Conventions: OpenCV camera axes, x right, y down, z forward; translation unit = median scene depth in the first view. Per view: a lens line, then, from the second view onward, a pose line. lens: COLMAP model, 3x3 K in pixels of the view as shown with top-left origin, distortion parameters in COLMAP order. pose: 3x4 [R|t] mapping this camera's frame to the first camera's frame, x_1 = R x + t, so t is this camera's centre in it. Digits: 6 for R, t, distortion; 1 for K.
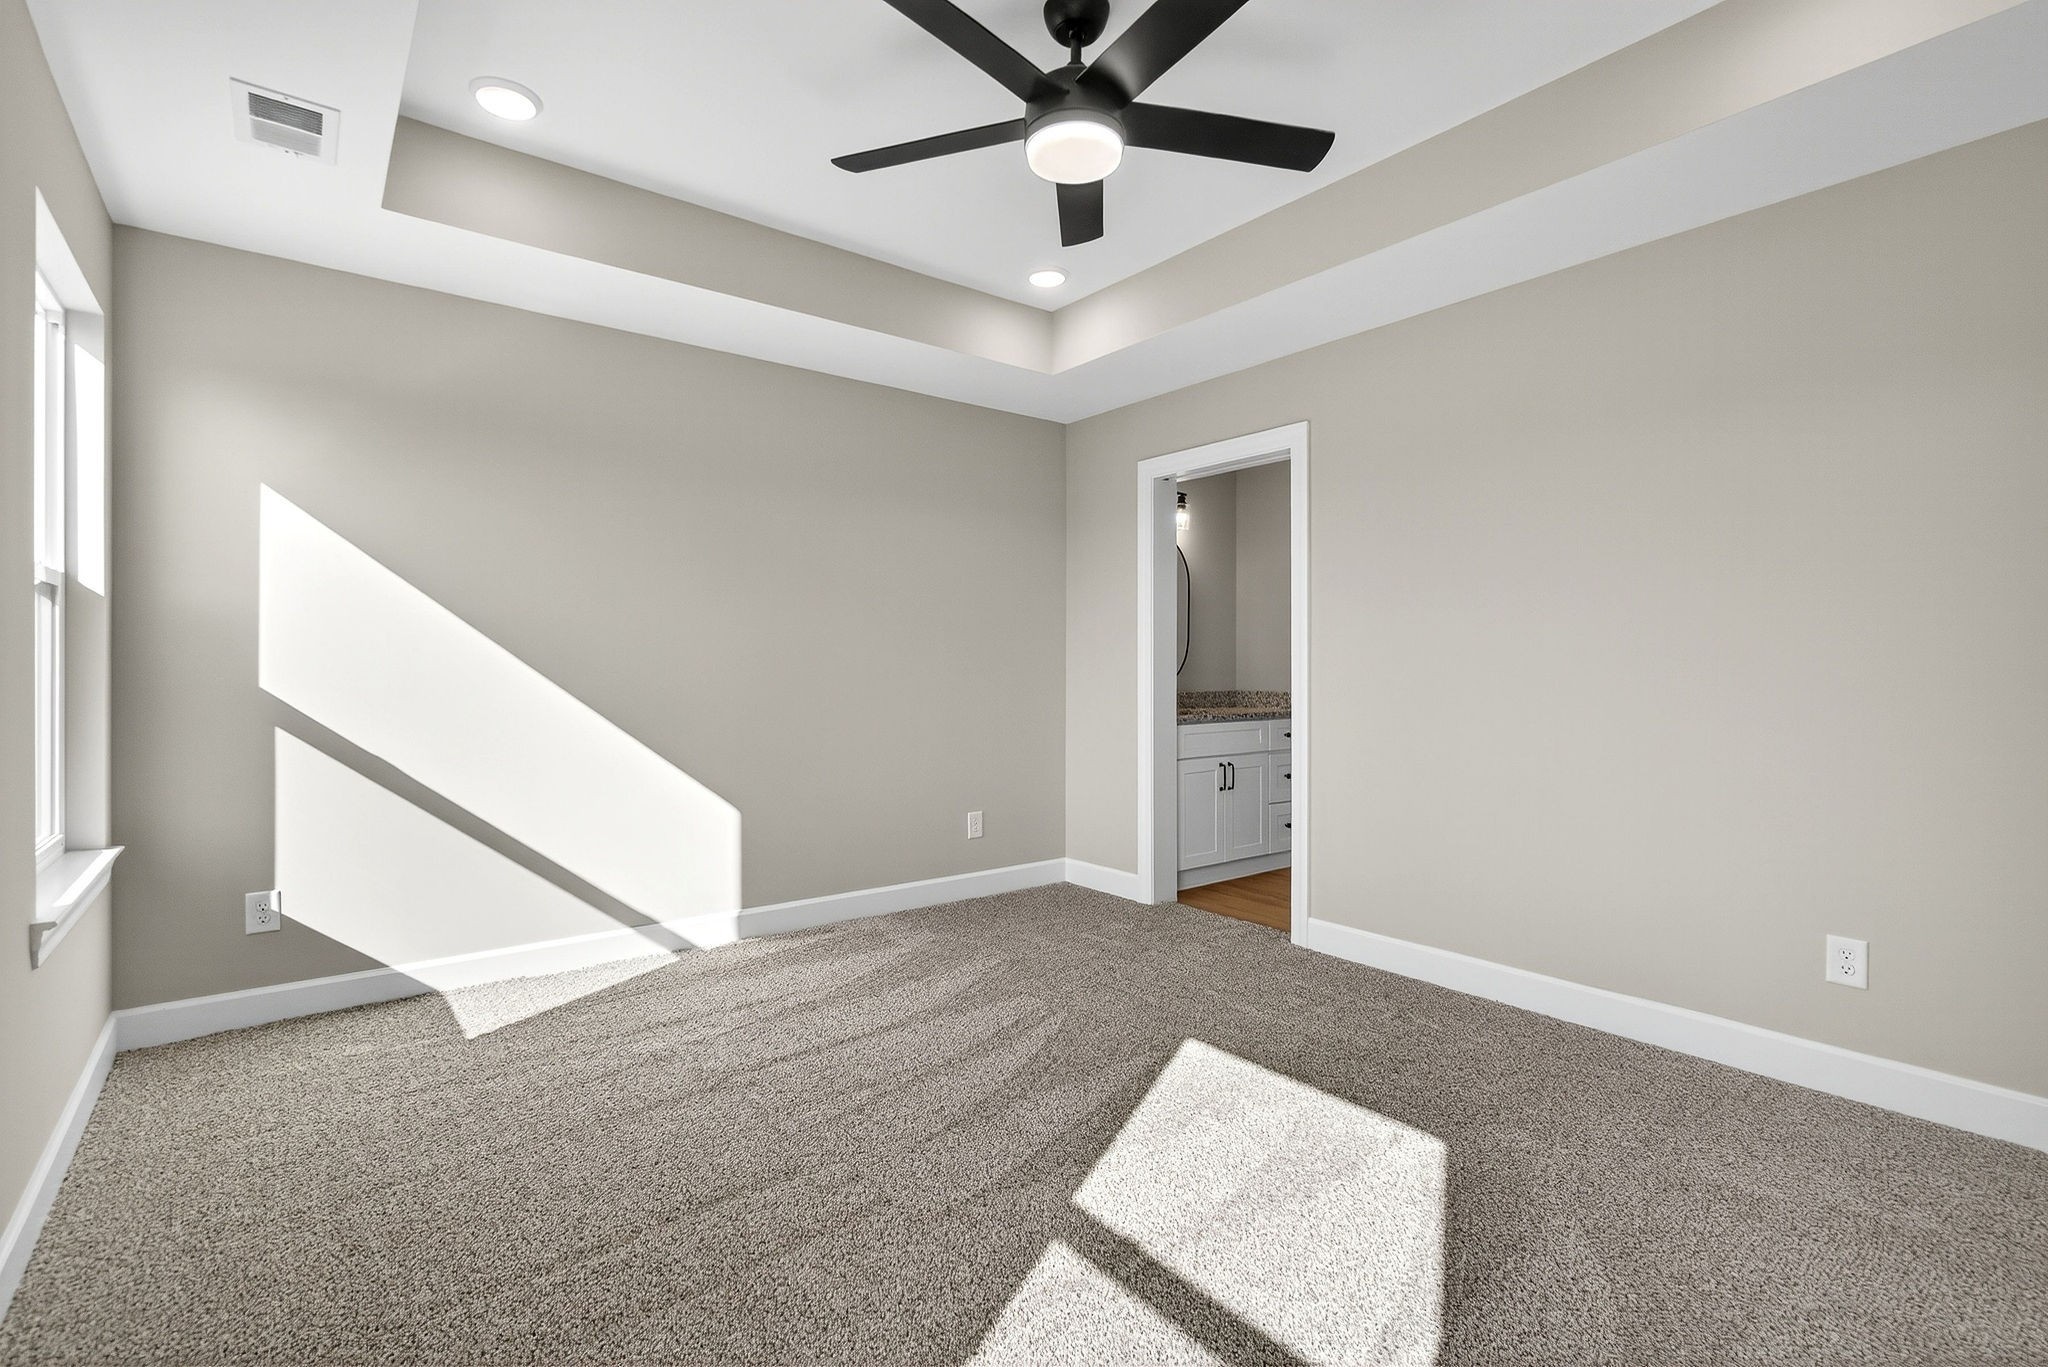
lens RADIAL K [[885.3, 0, 1025.8], [0, 885.3, 689.5], [0, 0, 1]] dist [-0.002206, -0.000109]
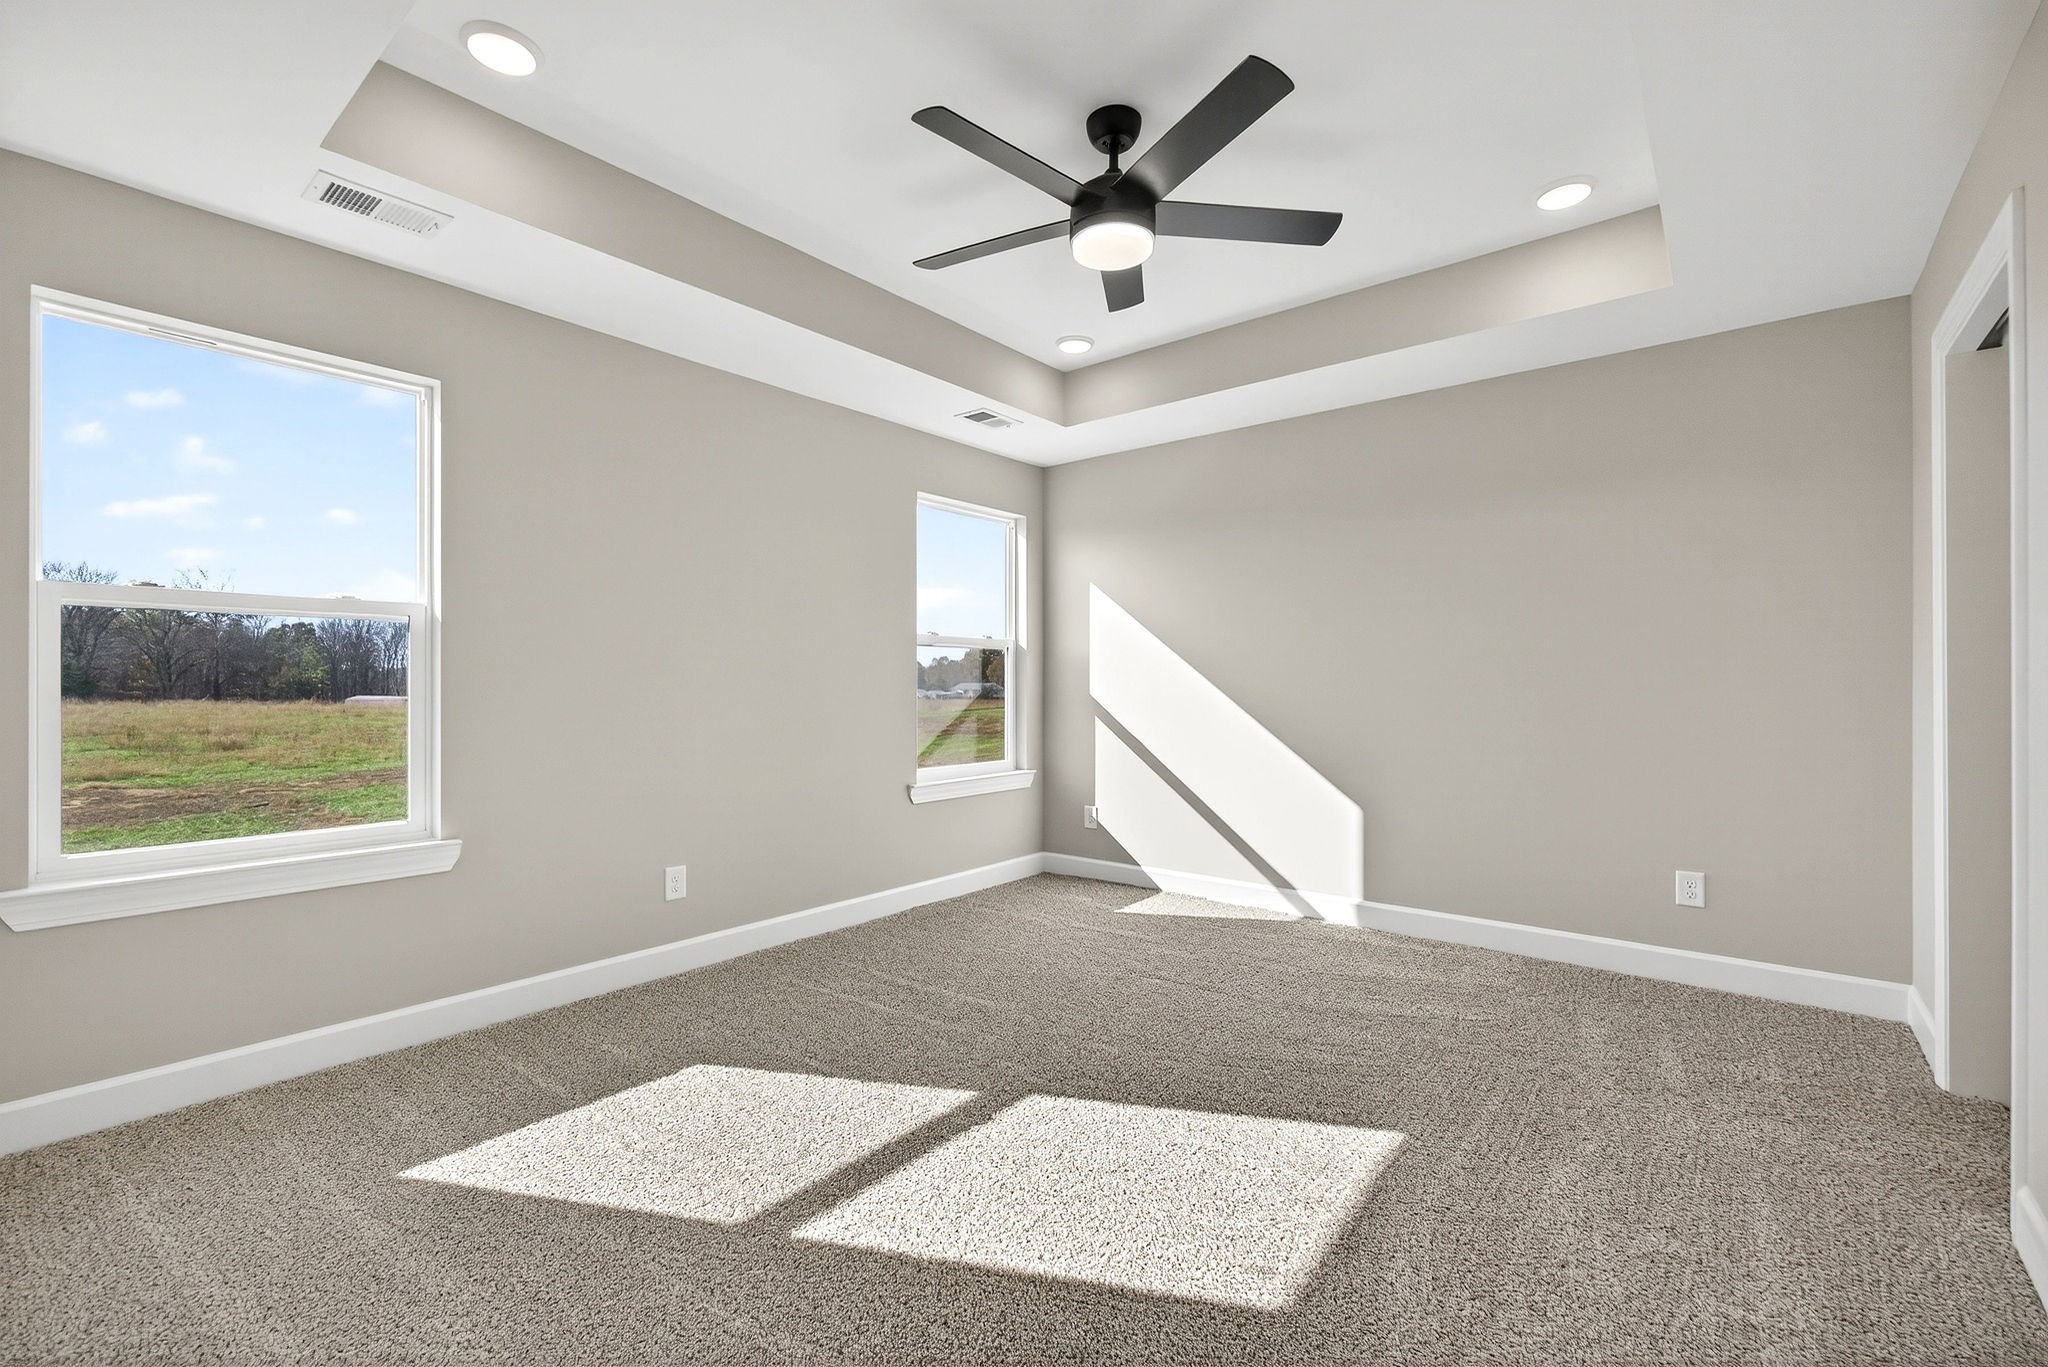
lens RADIAL K [[876.2, 0, 1025.8], [0, 876.2, 677.9], [0, 0, 1]] dist [-0.000802, -0.000157]
pose [[0.221572, -0.010019, -0.975093, 0.835603], [-0.009593, 0.999876, -0.012454, -0.010924], [0.975097, 0.012113, 0.221449, 0.448267]]
